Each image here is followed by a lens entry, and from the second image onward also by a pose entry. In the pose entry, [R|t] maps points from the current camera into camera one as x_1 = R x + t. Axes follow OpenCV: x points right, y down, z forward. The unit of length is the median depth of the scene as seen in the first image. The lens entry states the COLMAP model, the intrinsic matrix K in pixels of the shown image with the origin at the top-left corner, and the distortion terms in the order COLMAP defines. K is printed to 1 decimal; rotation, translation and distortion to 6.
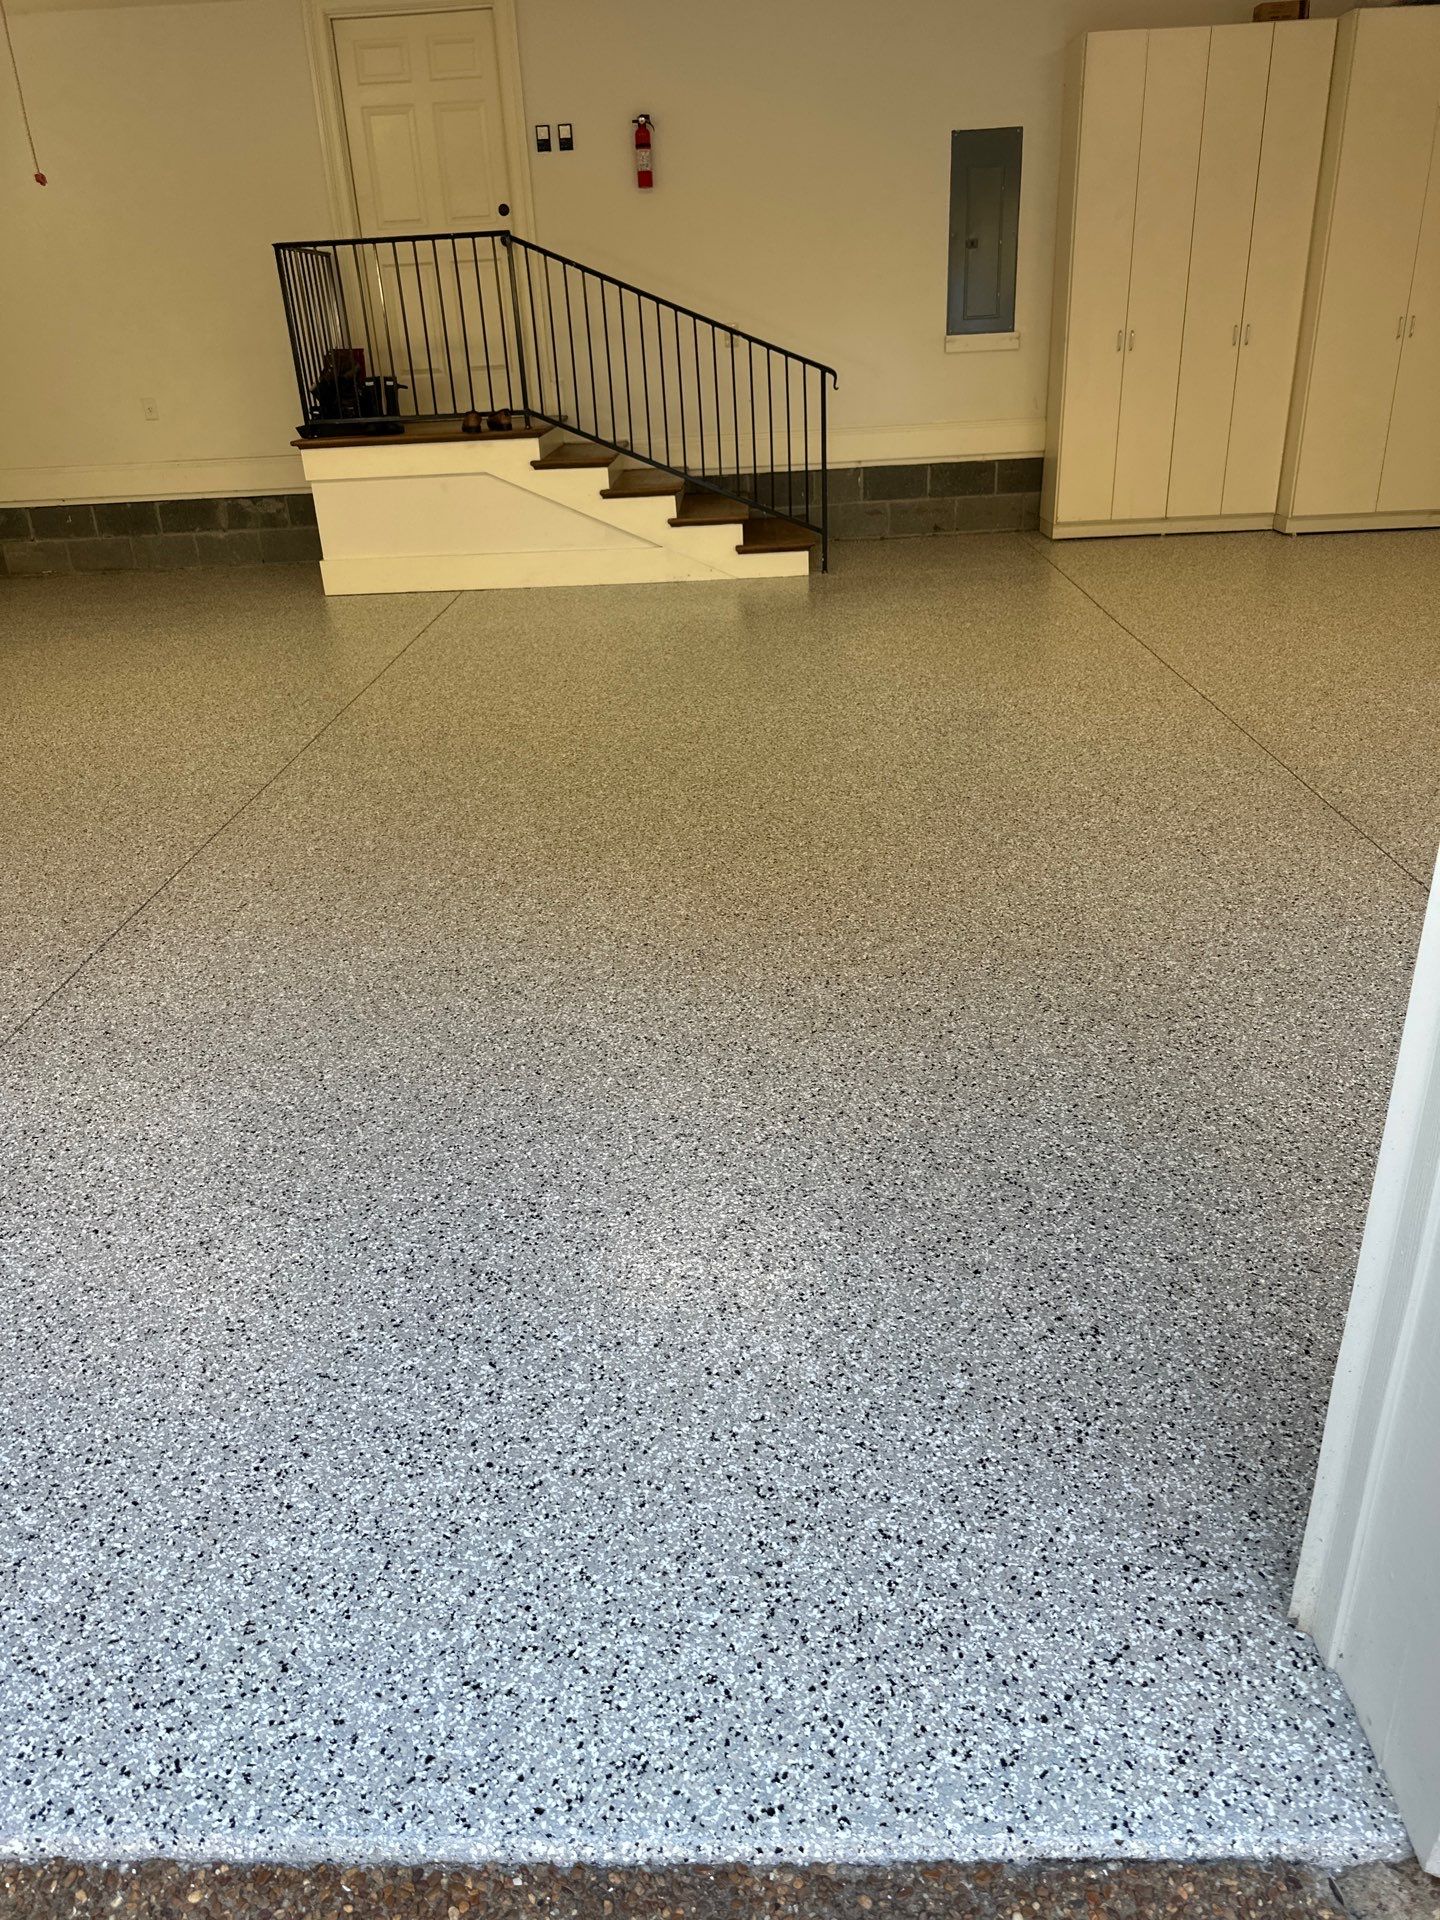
lens RADIAL K [[1311.6, 0, 729.9], [0, 1311.6, 987.9], [0, 0, 1]] dist [0.034007, -0.041176]
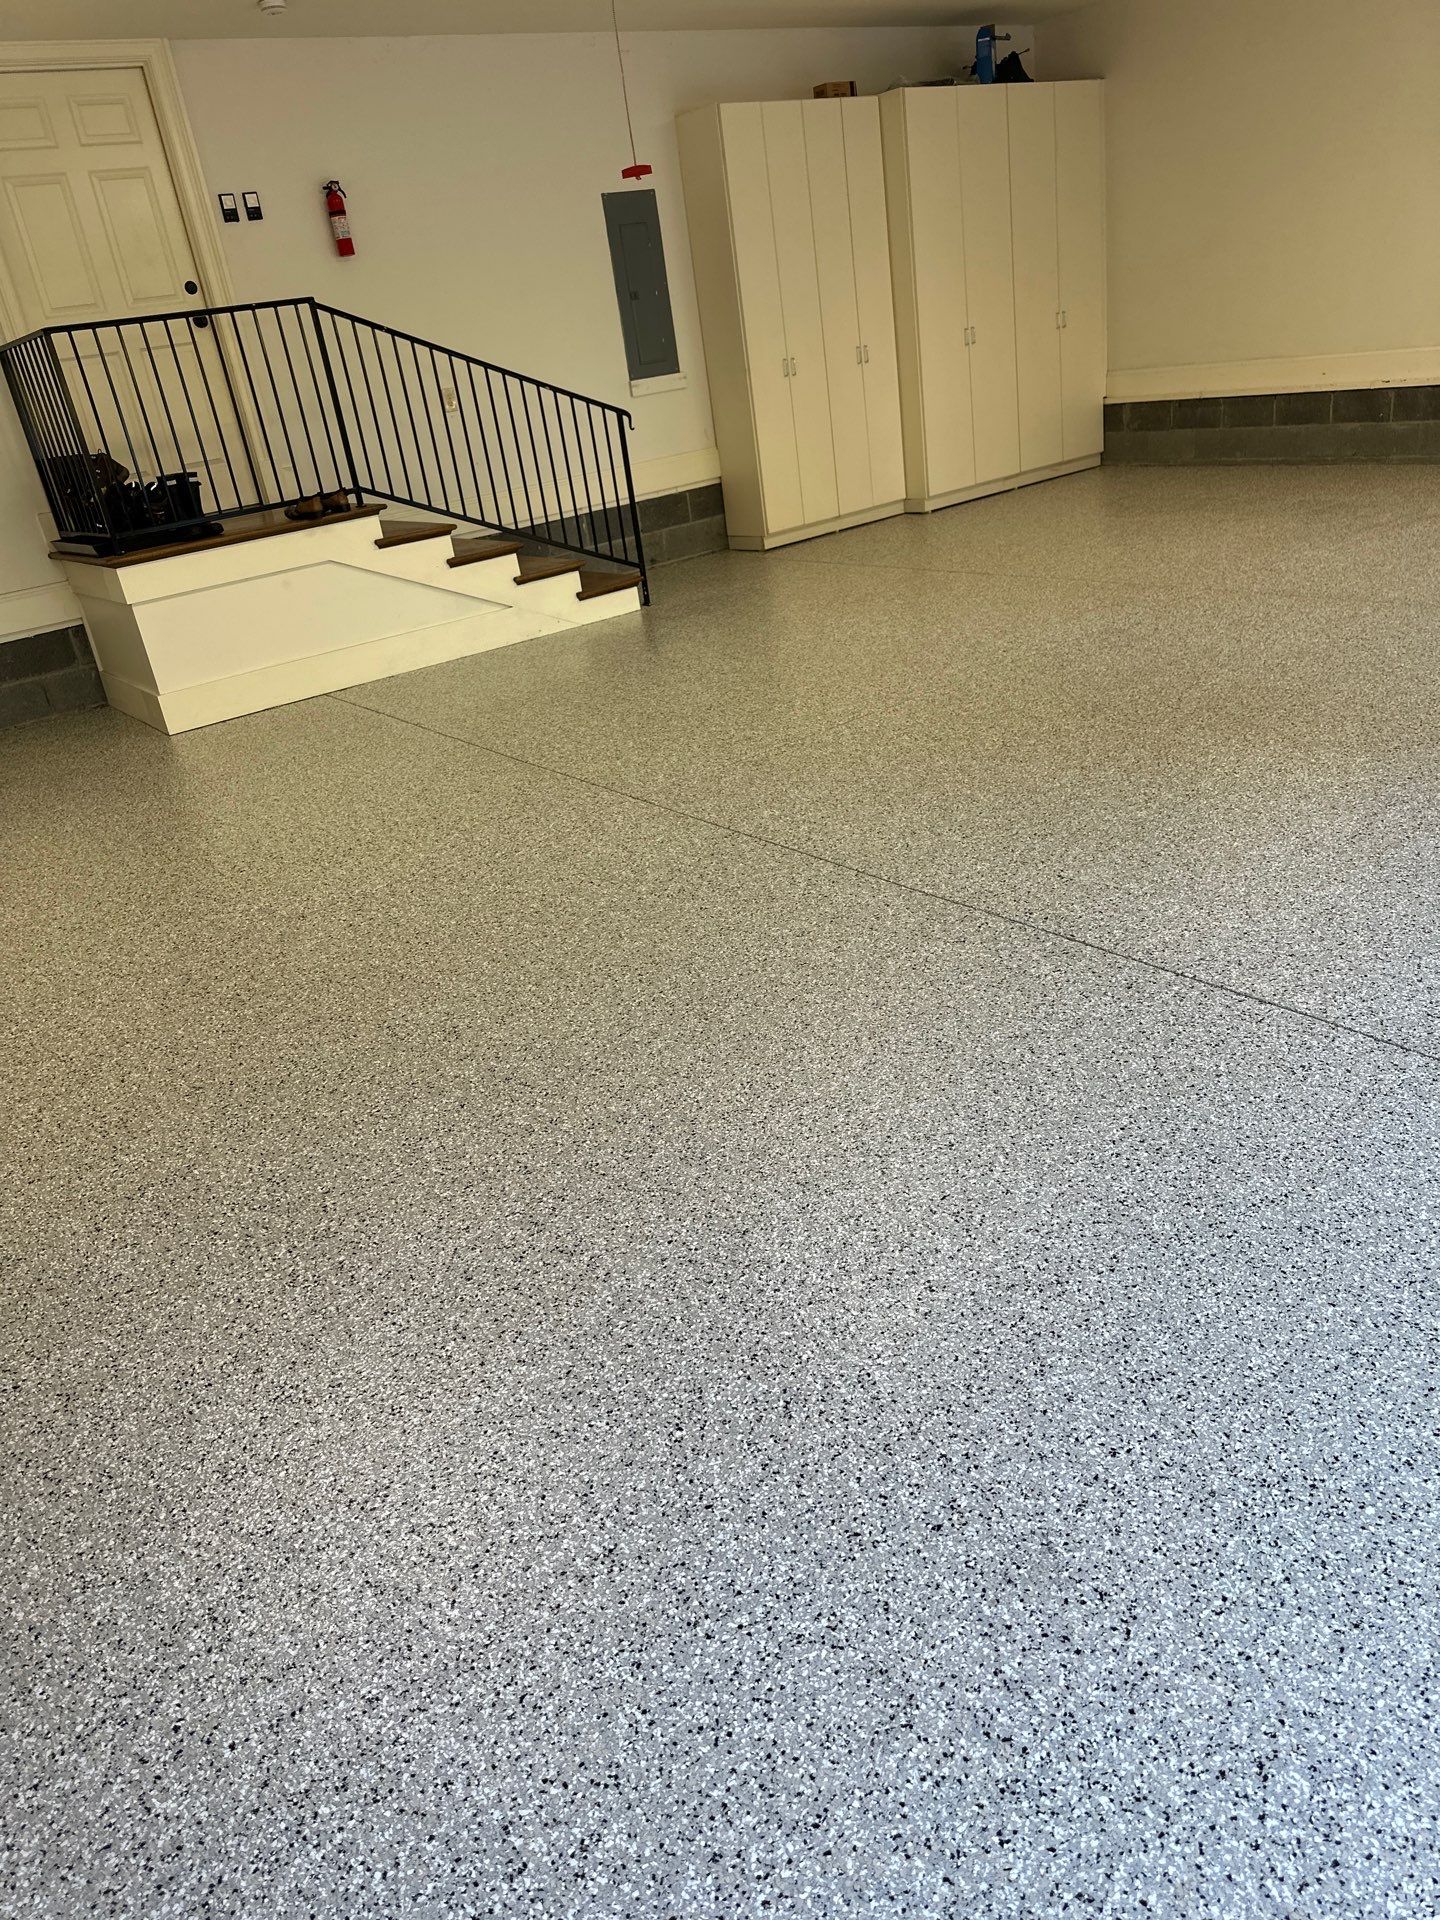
lens RADIAL K [[1311.6, 0, 729.9], [0, 1311.6, 987.9], [0, 0, 1]] dist [0.034007, -0.041176]
pose [[0.785950, -0.329178, 0.523378, -0.523586], [0.364142, 0.930550, 0.038441, -0.052647], [-0.499683, 0.160371, 0.851233, 0.139176]]
